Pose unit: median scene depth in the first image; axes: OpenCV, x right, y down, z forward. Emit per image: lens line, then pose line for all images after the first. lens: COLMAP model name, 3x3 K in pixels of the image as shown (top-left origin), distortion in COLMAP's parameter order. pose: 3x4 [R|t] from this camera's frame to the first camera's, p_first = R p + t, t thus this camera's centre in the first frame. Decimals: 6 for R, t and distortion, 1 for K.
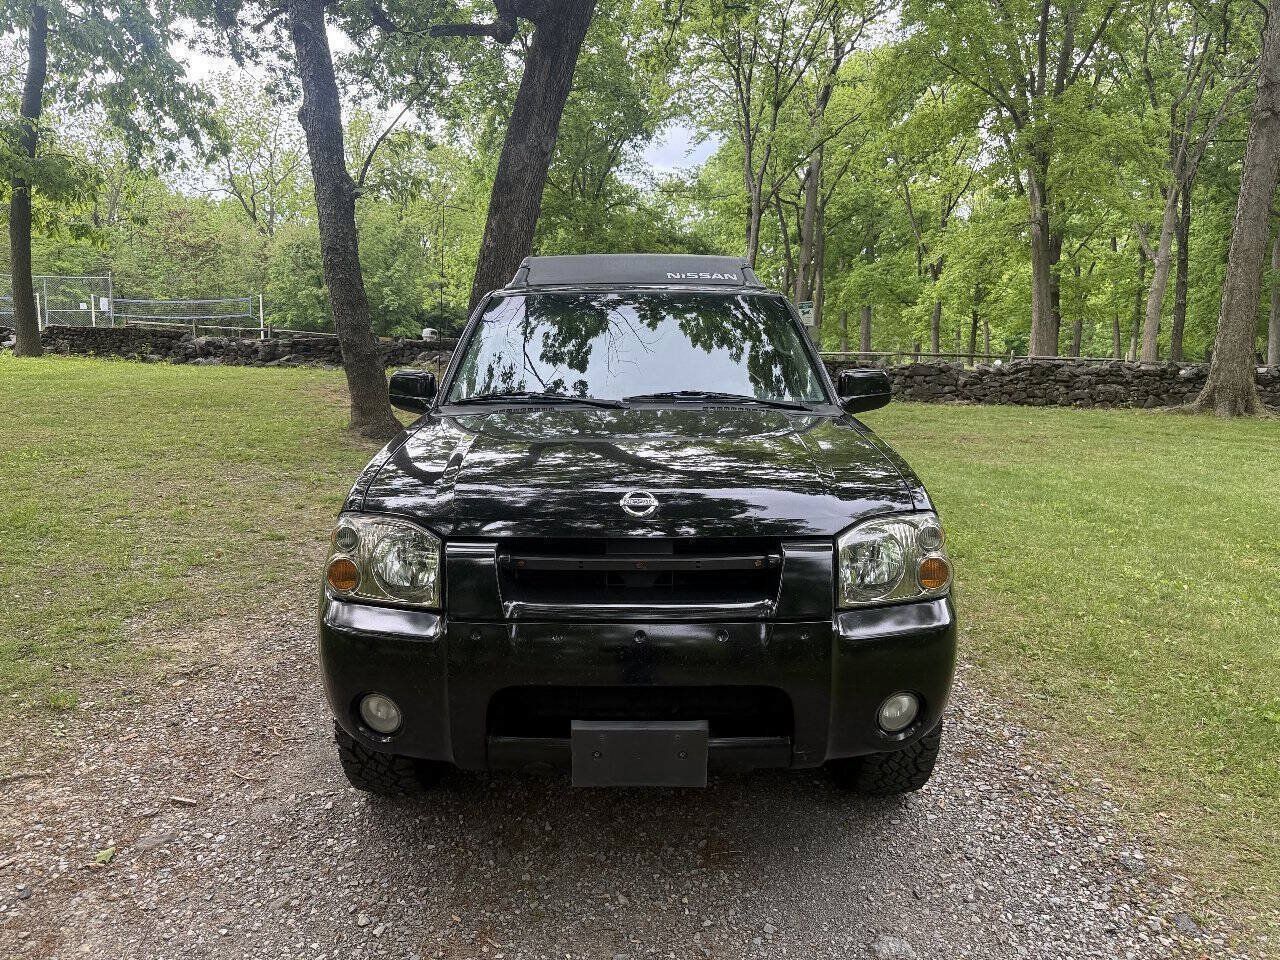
lens RADIAL K [[907.3, 0, 629.0], [0, 907.3, 480.4], [0, 0, 1]] dist [0.032605, -0.041918]
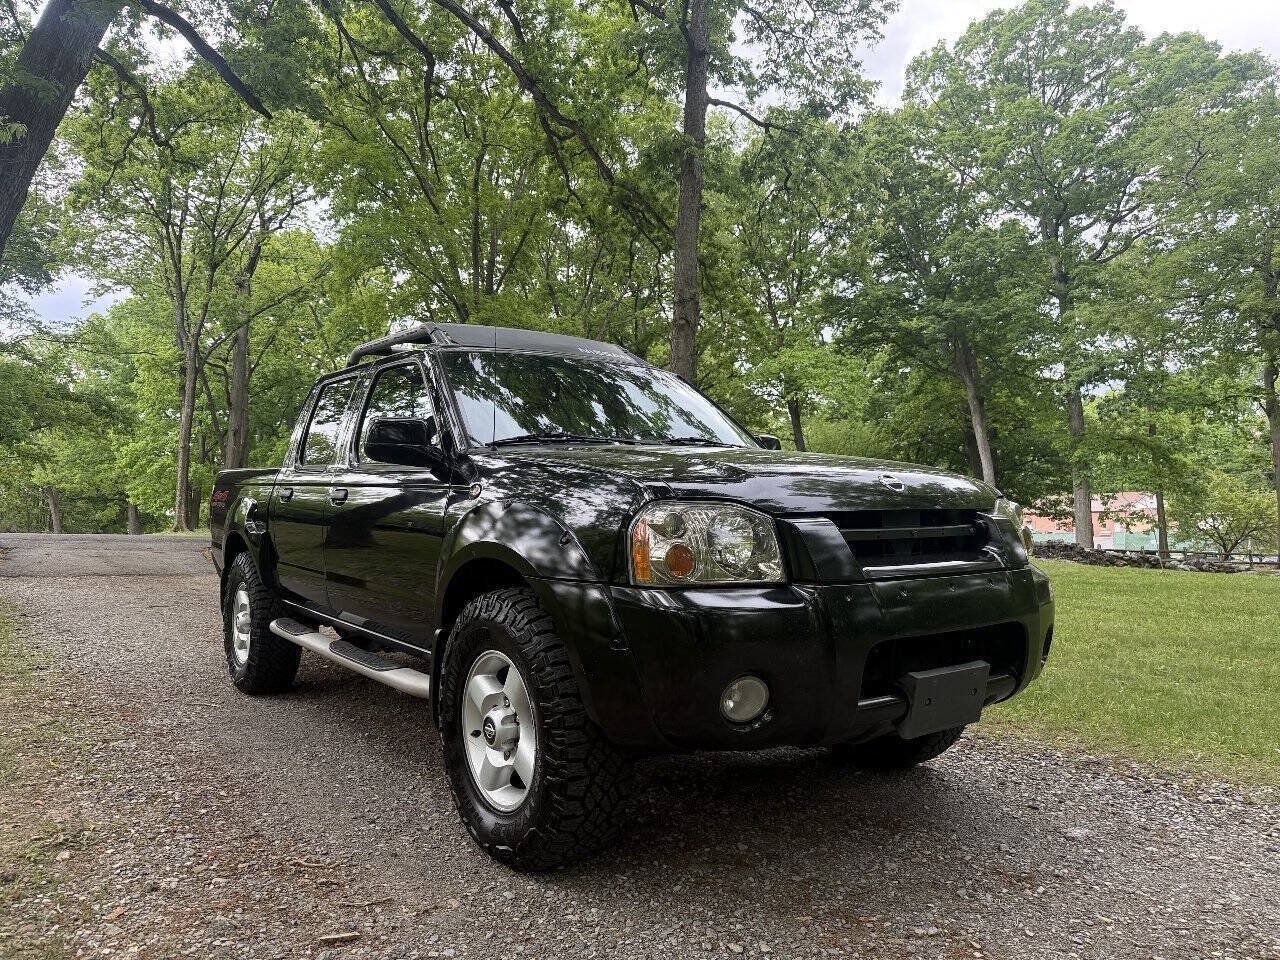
lens RADIAL K [[907.3, 0, 635.8], [0, 907.3, 479.6], [0, 0, 1]] dist [0.032605, -0.041918]
pose [[0.801114, 0.009891, 0.598429, -0.128799], [0.105115, 0.981997, -0.156947, 0.022768], [-0.589208, 0.188636, 0.785653, 0.038179]]
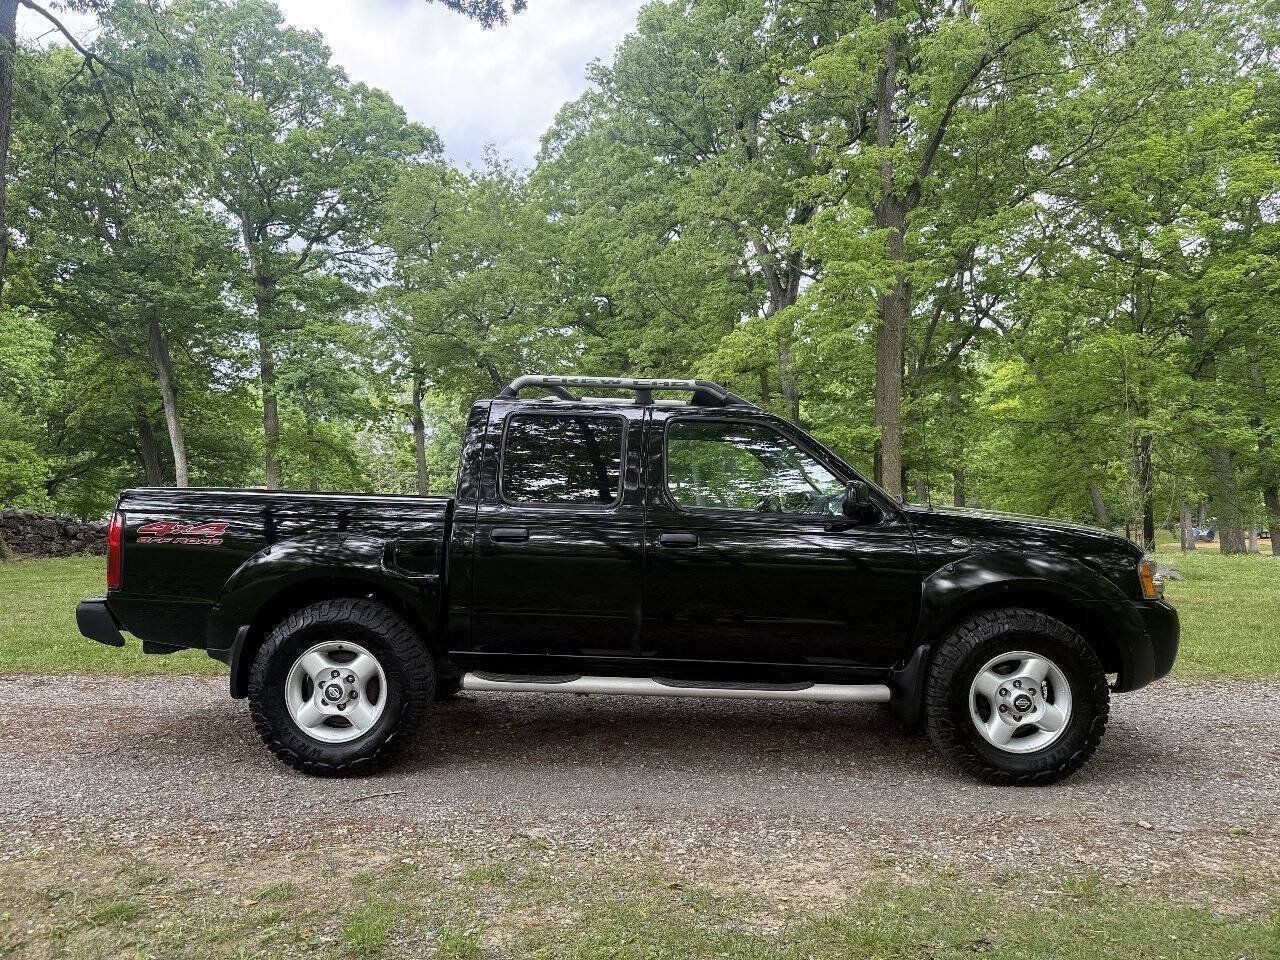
lens RADIAL K [[907.3, 0, 649.6], [0, 907.3, 478.9], [0, 0, 1]] dist [0.032605, -0.041918]
pose [[-0.006752, 0.019746, 0.999782, -0.290443], [0.152251, 0.988169, -0.018489, -0.029351], [-0.988319, 0.152093, -0.009679, 0.267665]]
